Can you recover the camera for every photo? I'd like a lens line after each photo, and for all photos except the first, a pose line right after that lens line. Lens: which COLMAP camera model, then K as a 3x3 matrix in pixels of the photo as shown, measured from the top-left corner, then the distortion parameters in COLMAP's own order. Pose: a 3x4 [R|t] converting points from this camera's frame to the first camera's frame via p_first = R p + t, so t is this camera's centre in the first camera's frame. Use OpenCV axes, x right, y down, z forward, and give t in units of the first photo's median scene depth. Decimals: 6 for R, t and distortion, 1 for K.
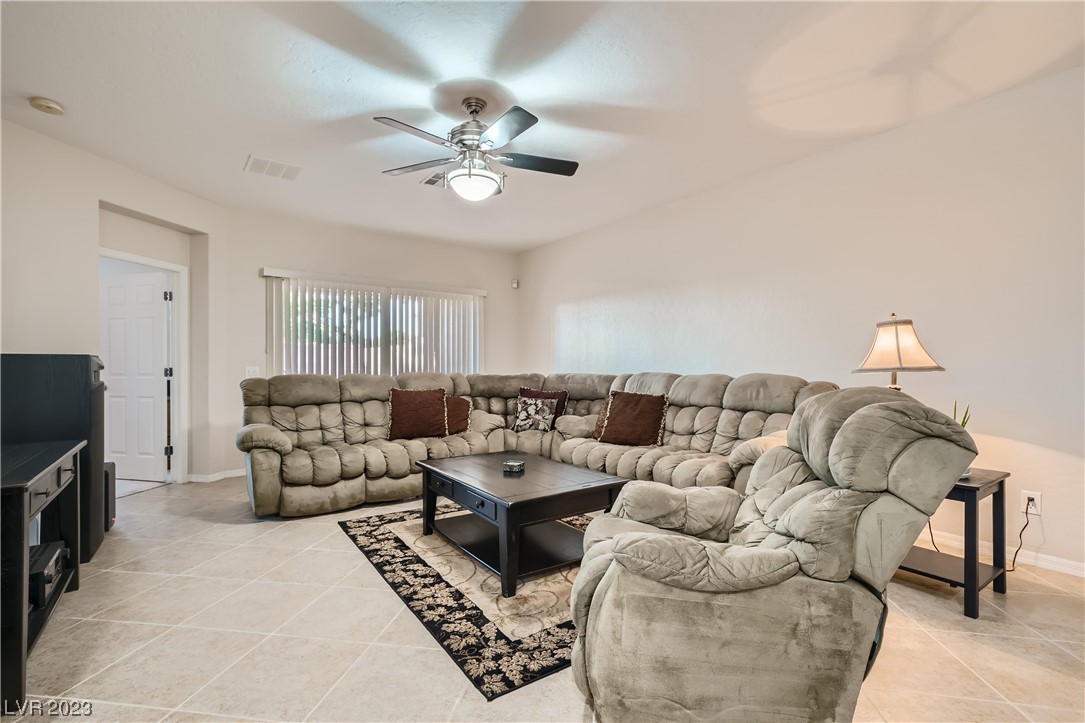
lens RADIAL K [[496.9, 0, 537.9], [0, 496.9, 364.9], [0, 0, 1]] dist [-0.011133, 0.005243]
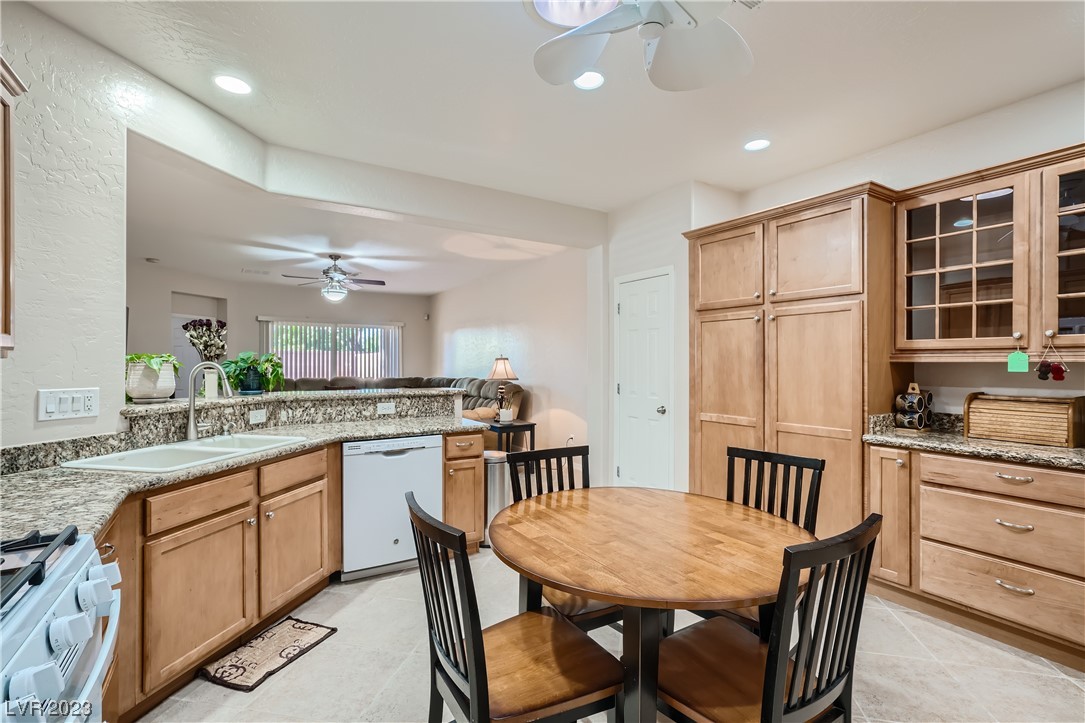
lens RADIAL K [[496.9, 0, 544.1], [0, 496.9, 361.6], [0, 0, 1]] dist [-0.011133, 0.005243]
pose [[0.998331, 0.001964, -0.057725, 0.635035], [-0.001879, 0.999997, 0.001521, -0.046601], [0.057728, -0.001410, 0.998331, -0.781221]]
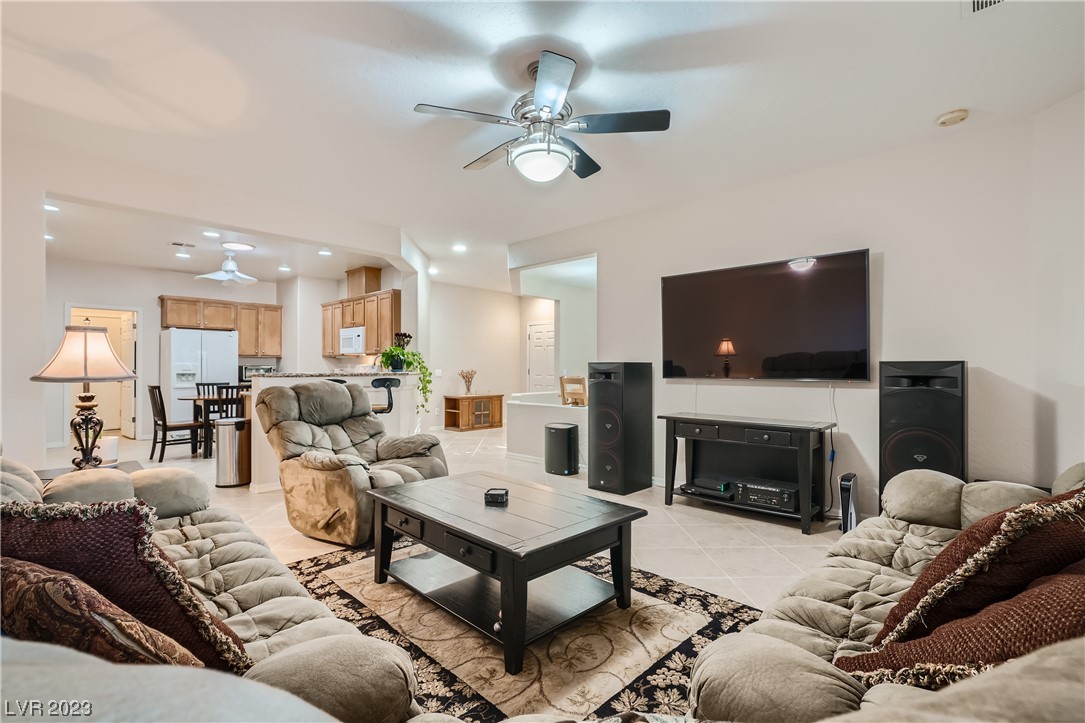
lens RADIAL K [[496.9, 0, 545.4], [0, 496.9, 365.7], [0, 0, 1]] dist [-0.011133, 0.005243]
pose [[-0.982166, -0.001904, -0.188006, 0.020996], [-0.000870, 0.999984, -0.005580, -0.005367], [0.188014, -0.005317, -0.982152, 1.254526]]
